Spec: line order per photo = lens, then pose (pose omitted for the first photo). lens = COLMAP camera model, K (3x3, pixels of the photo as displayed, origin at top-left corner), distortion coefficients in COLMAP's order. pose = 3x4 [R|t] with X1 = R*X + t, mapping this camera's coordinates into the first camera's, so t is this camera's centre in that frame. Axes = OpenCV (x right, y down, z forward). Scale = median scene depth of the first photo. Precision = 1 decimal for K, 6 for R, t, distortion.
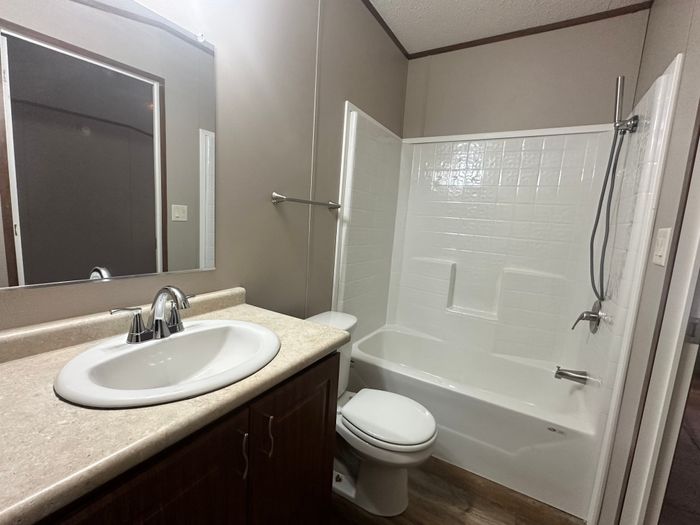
lens RADIAL K [[317.3, 0, 348.8], [0, 317.3, 262.7], [0, 0, 1]] dist [-0.000916, -0.000112]
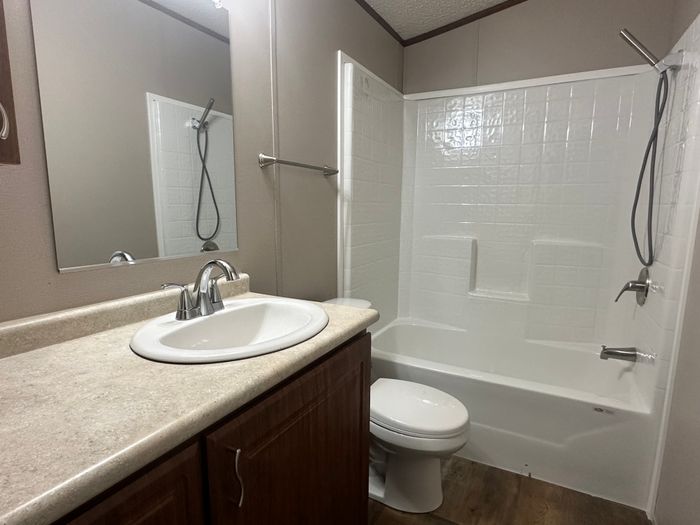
lens RADIAL K [[399.8, 0, 350.0], [0, 399.8, 262.5], [0, 0, 1]] dist [0.038205, -0.000692]
pose [[0.997020, -0.064319, 0.042602, -0.067419], [0.063555, 0.997796, 0.019071, 0.030210], [-0.043735, -0.016307, 0.998910, -0.083215]]
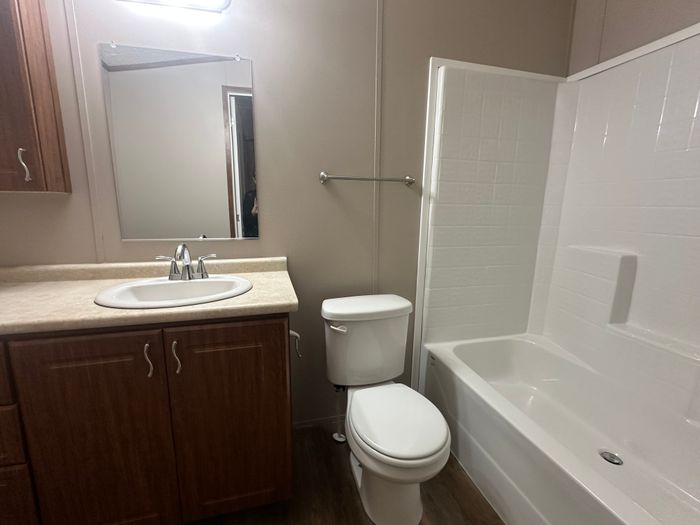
lens RADIAL K [[317.3, 0, 348.8], [0, 317.3, 262.7], [0, 0, 1]] dist [-0.000916, -0.000112]
pose [[0.719728, 0.066939, -0.691022, 0.482841], [-0.054283, 0.997720, 0.040111, 0.028658], [0.692131, 0.008641, 0.721720, 0.229589]]
